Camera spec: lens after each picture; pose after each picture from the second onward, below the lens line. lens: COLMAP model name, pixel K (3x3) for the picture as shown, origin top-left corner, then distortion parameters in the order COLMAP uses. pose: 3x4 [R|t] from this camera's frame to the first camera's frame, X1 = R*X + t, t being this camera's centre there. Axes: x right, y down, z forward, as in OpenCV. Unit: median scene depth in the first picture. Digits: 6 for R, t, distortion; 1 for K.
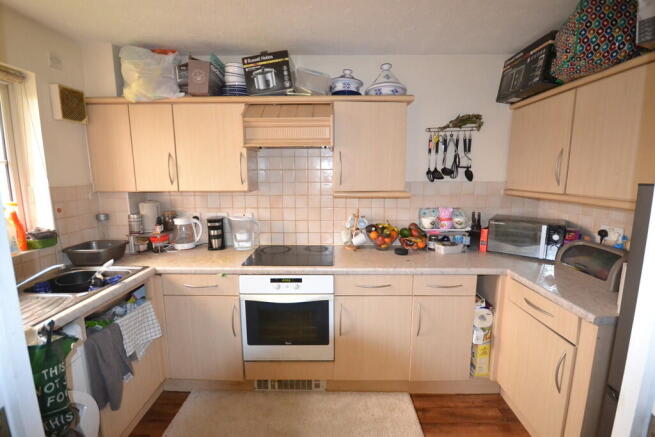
lens RADIAL K [[303.4, 0, 327.5], [0, 303.4, 218.7], [0, 0, 1]] dist [-0.004065, -0.001108]
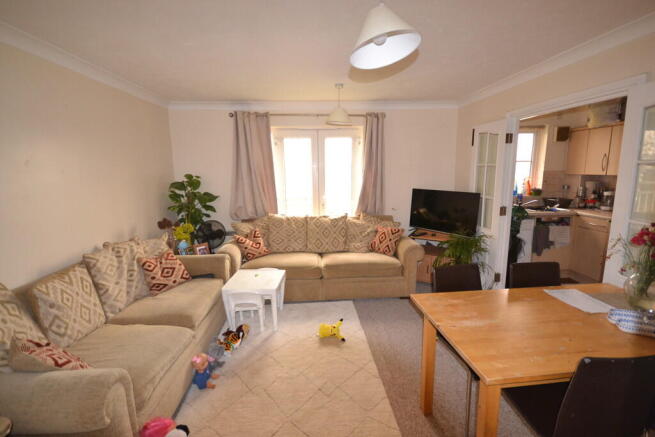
lens RADIAL K [[303.4, 0, 327.7], [0, 303.4, 218.9], [0, 0, 1]] dist [-0.004065, -0.001108]
pose [[0.097053, 0.164289, -0.981626, 1.191176], [-0.138418, 0.978925, 0.150151, 0.128105], [0.985607, 0.121302, 0.117749, -0.827595]]
